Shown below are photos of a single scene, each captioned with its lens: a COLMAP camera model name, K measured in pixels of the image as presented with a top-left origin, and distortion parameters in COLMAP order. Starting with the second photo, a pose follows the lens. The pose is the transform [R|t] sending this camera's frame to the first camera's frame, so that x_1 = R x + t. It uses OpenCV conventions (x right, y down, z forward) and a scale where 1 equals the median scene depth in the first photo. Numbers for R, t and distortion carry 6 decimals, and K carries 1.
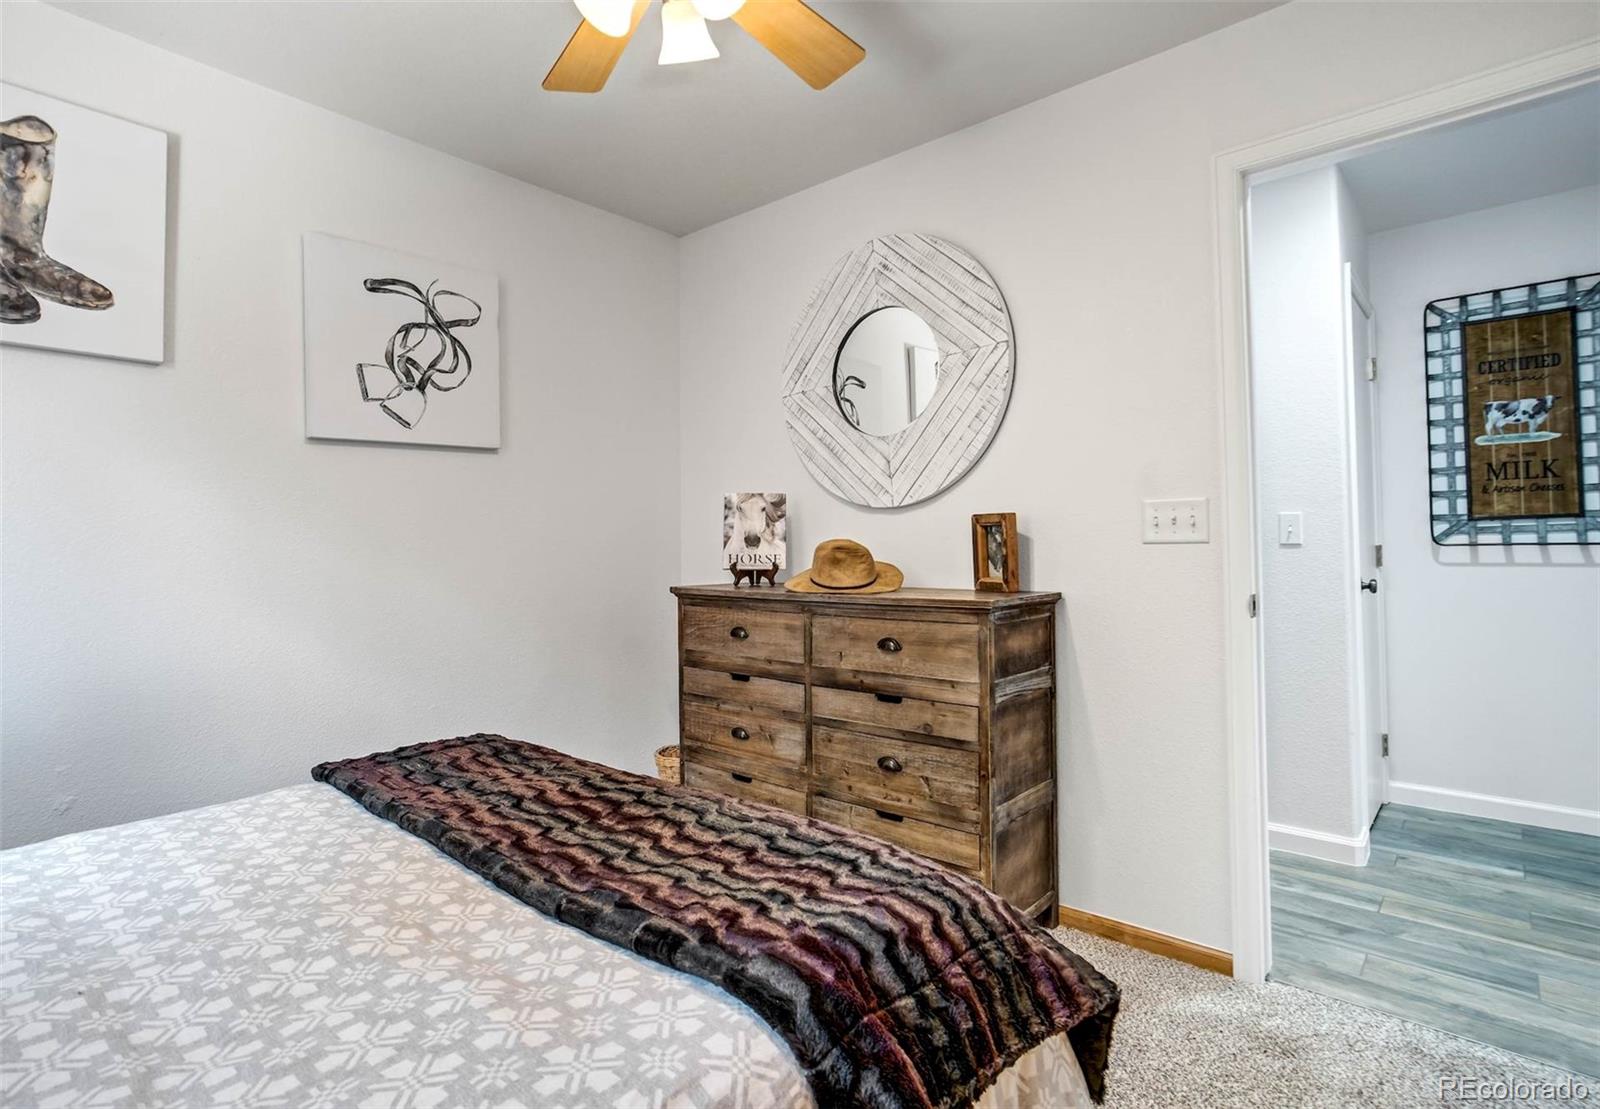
lens RADIAL K [[776.2, 0, 793.6], [0, 776.2, 522.6], [0, 0, 1]] dist [-0.026705, 0.001029]
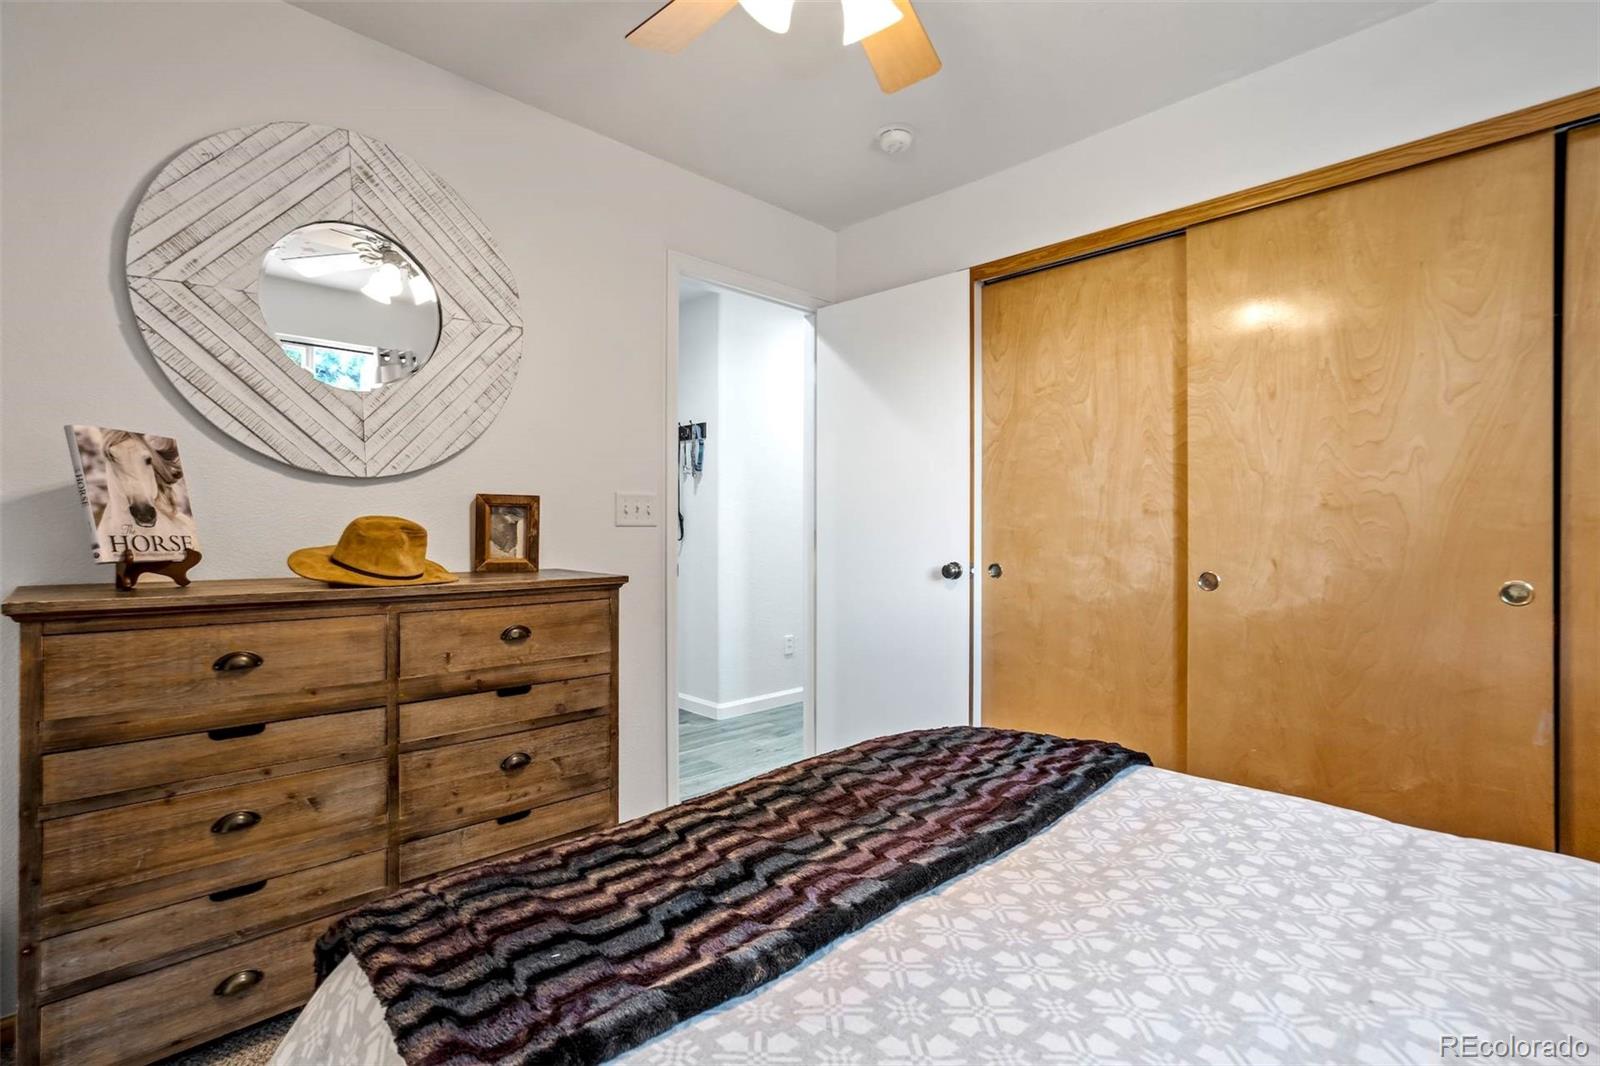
lens RADIAL K [[743.0, 0, 797.8], [0, 743.0, 519.4], [0, 0, 1]] dist [-0.040895, 0.022644]
pose [[0.095303, 0.020183, 0.995244, -0.653070], [-0.037301, 0.999165, -0.016690, 0.022034], [-0.994749, -0.035533, 0.095976, 0.527703]]
